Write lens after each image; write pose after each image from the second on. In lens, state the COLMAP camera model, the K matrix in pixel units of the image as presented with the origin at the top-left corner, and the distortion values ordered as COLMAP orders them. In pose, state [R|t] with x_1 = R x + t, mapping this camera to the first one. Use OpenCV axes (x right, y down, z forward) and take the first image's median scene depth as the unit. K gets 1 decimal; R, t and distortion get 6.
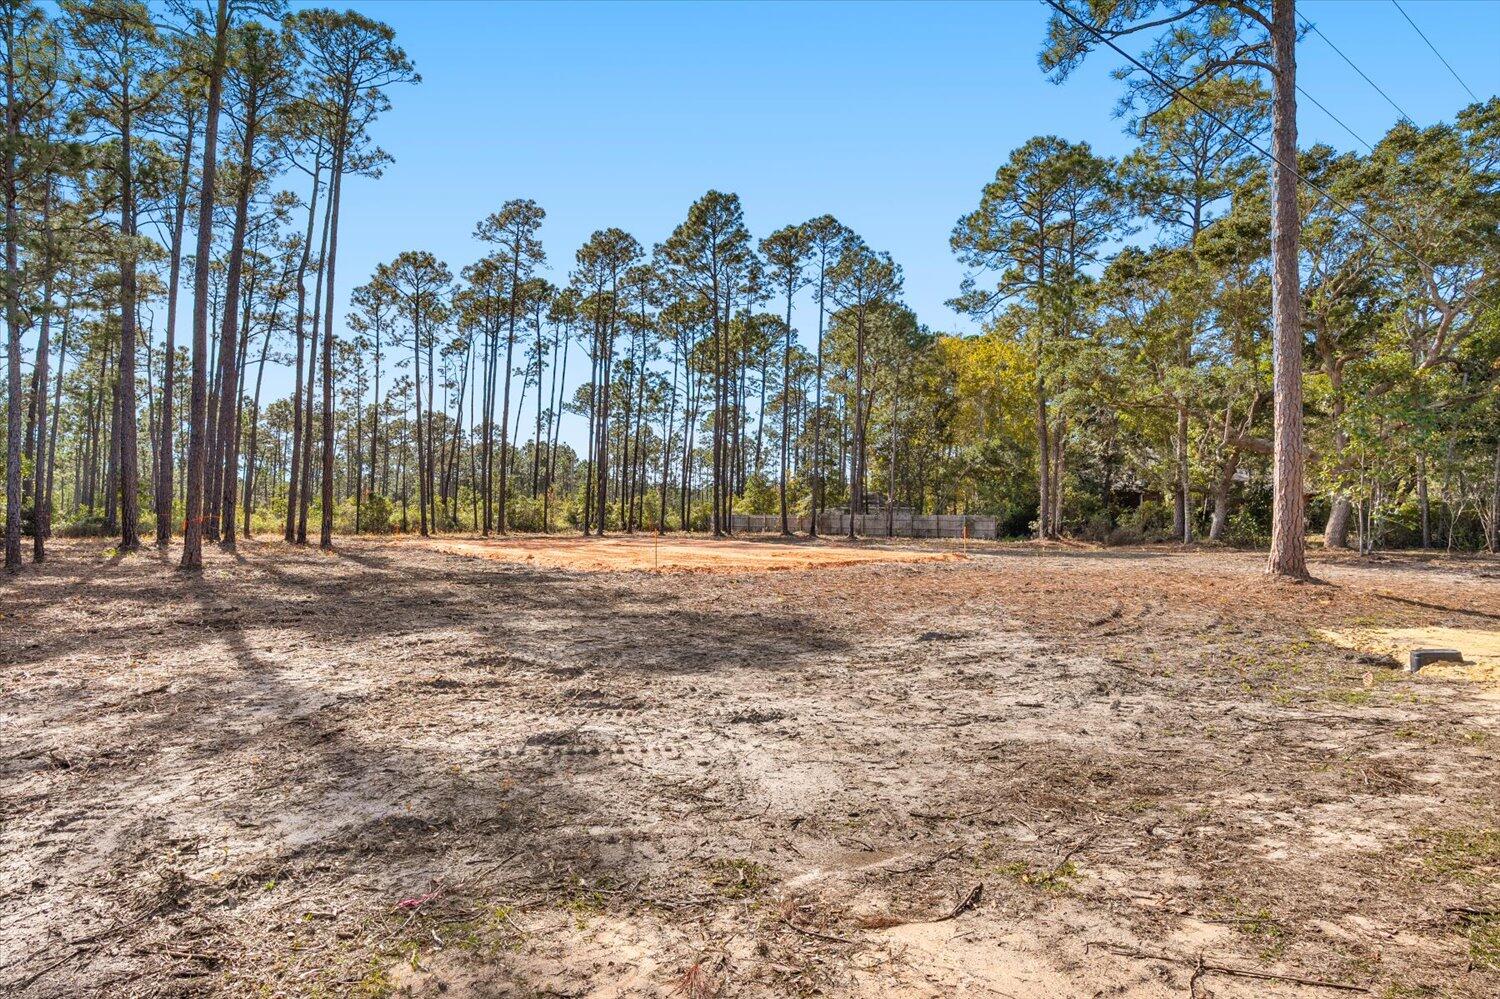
lens RADIAL K [[867.9, 0, 726.8], [0, 867.9, 505.0], [0, 0, 1]] dist [0.020314, -0.000369]
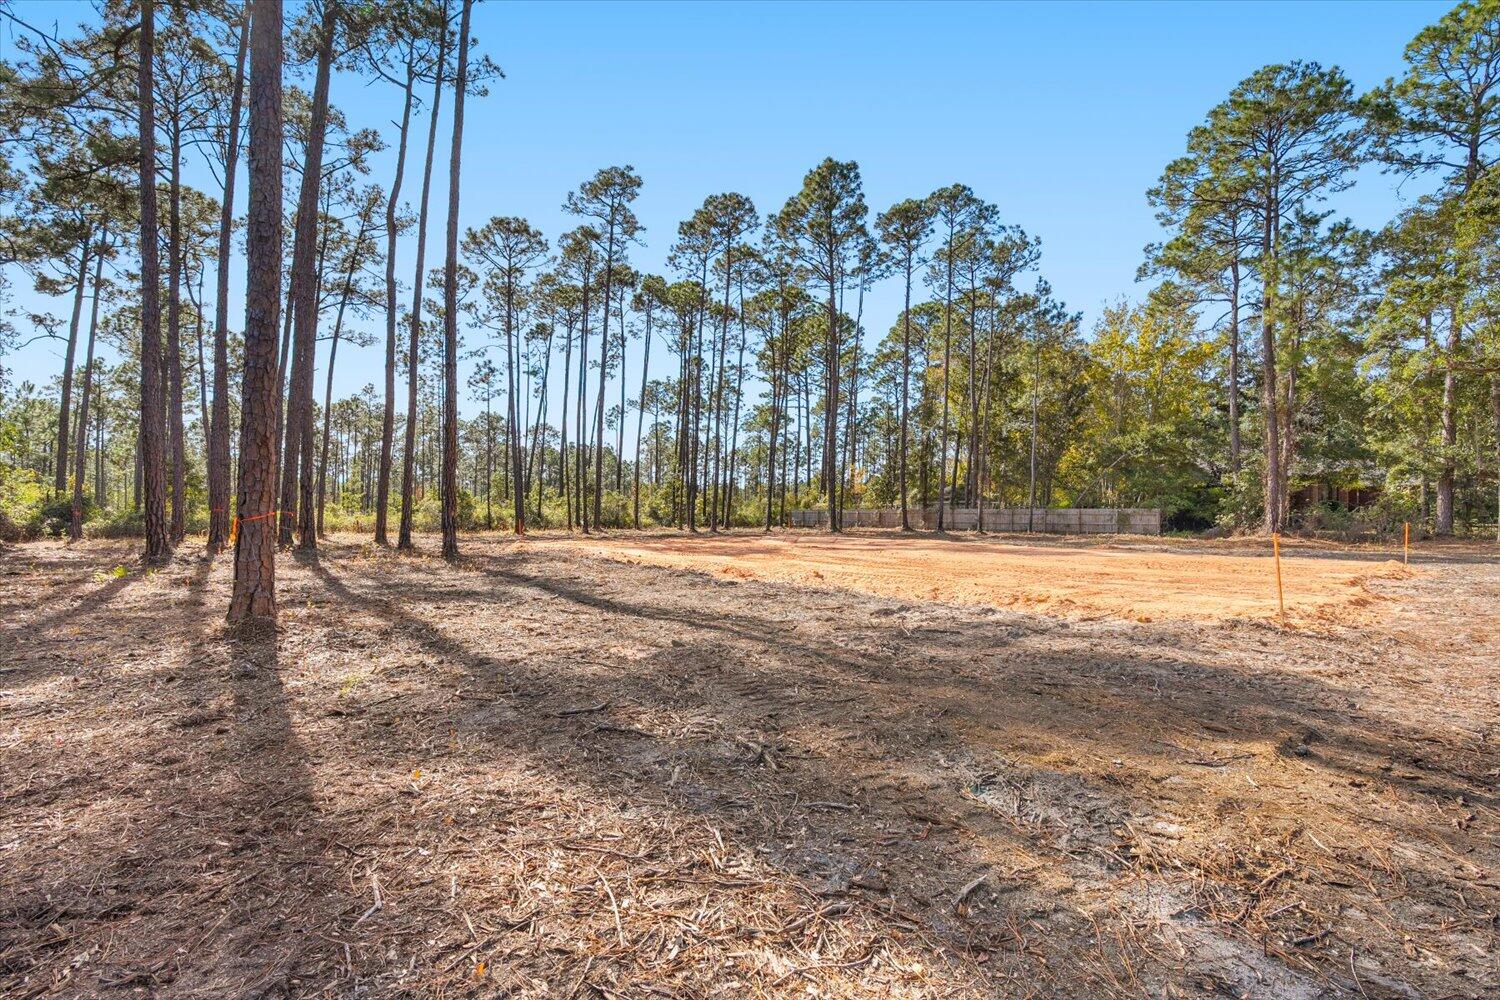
lens RADIAL K [[701.6, 0, 732.4], [0, 701.6, 513.4], [0, 0, 1]] dist [0.002012, 0.000907]
pose [[0.999025, -0.002722, 0.044056, -0.152472], [0.002034, 0.999875, 0.015654, 0.003574], [-0.044093, -0.015549, 0.998906, 0.253517]]
